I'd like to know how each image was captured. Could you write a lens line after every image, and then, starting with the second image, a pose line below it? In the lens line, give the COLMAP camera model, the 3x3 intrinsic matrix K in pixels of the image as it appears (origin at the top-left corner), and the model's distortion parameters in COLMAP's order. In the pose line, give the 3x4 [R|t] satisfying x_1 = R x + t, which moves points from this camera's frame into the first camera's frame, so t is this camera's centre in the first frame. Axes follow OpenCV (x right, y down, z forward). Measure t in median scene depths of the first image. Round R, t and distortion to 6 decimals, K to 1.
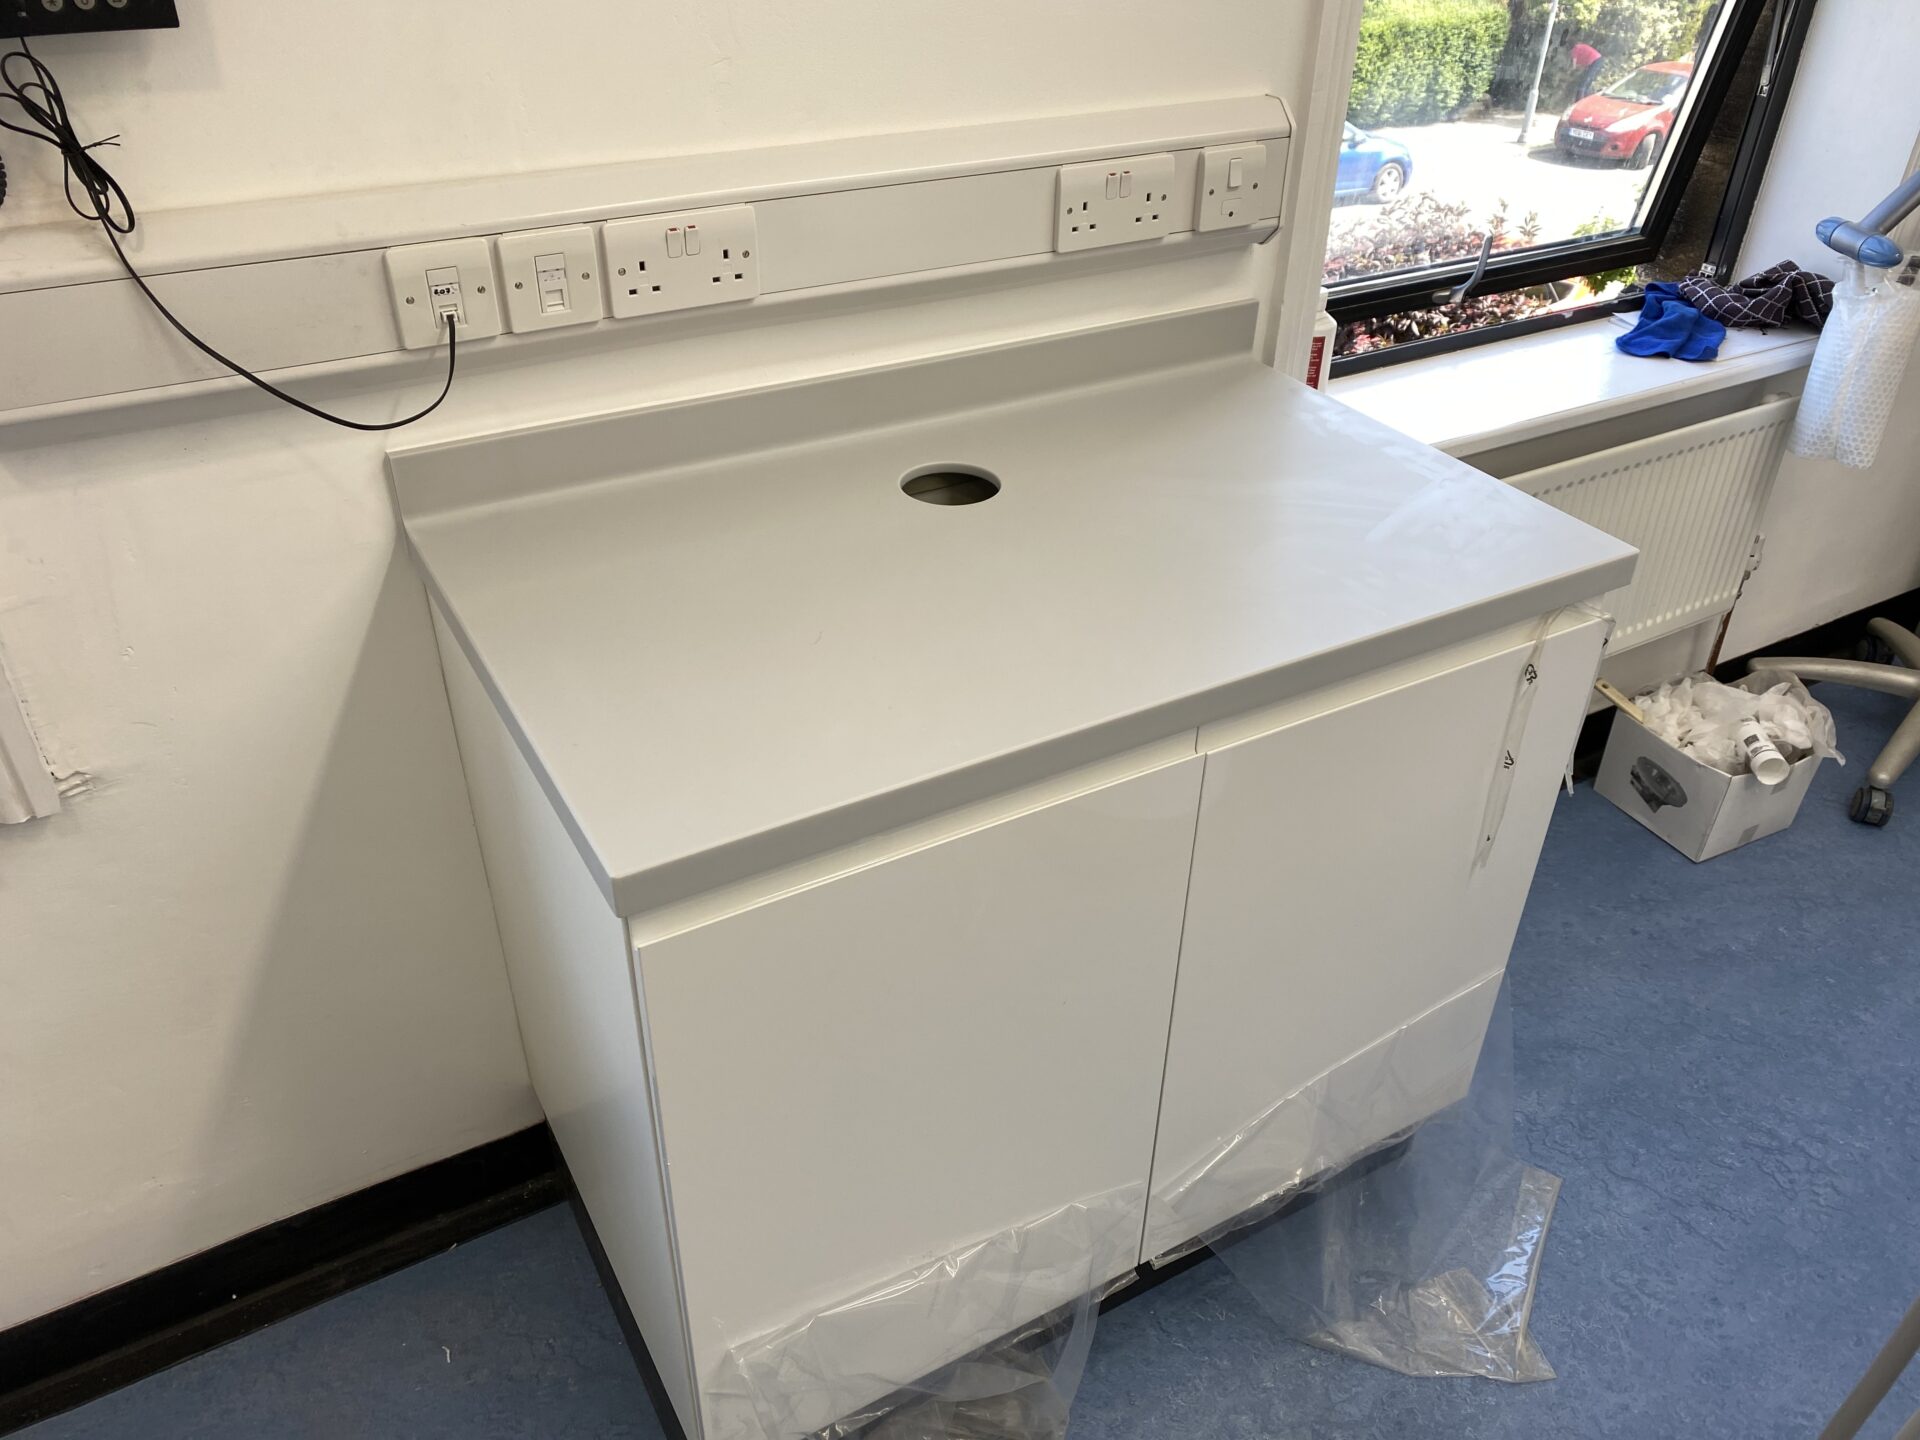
lens RADIAL K [[1478.6, 0, 960.0], [0, 1478.6, 720.0], [0, 0, 1]] dist [-0.000665, -0.002241]
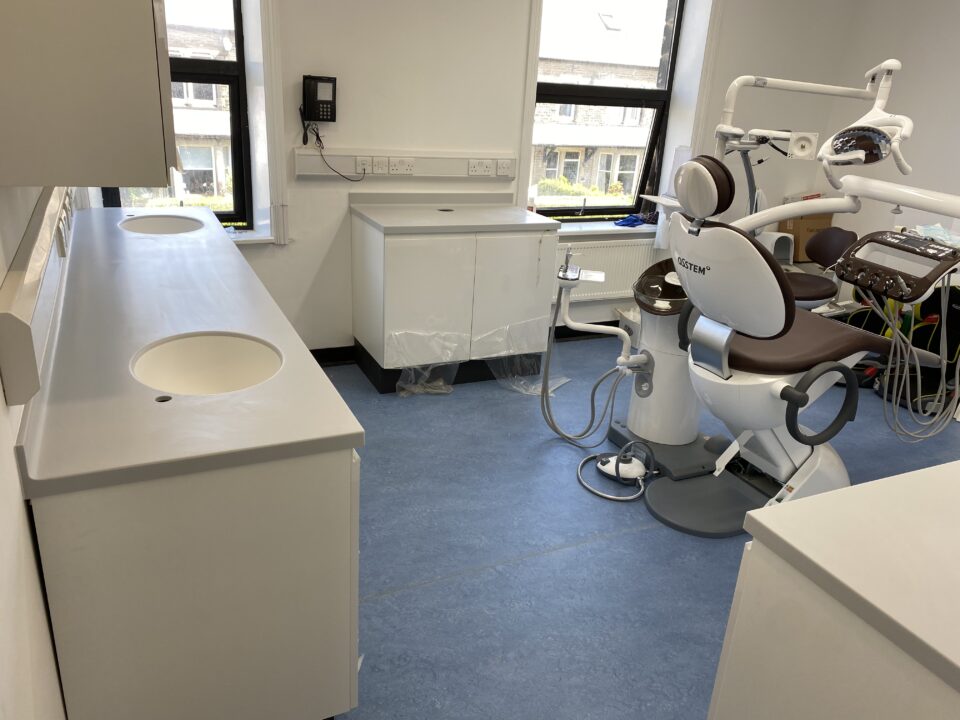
lens RADIAL K [[739.3, 0, 480.0], [0, 739.3, 360.0], [0, 0, 1]] dist [-0.000665, -0.002241]
pose [[0.995634, 0.068836, -0.063051, 0.342738], [-0.081673, 0.969448, -0.231299, 1.029656], [0.045203, 0.235439, 0.970837, -1.576056]]
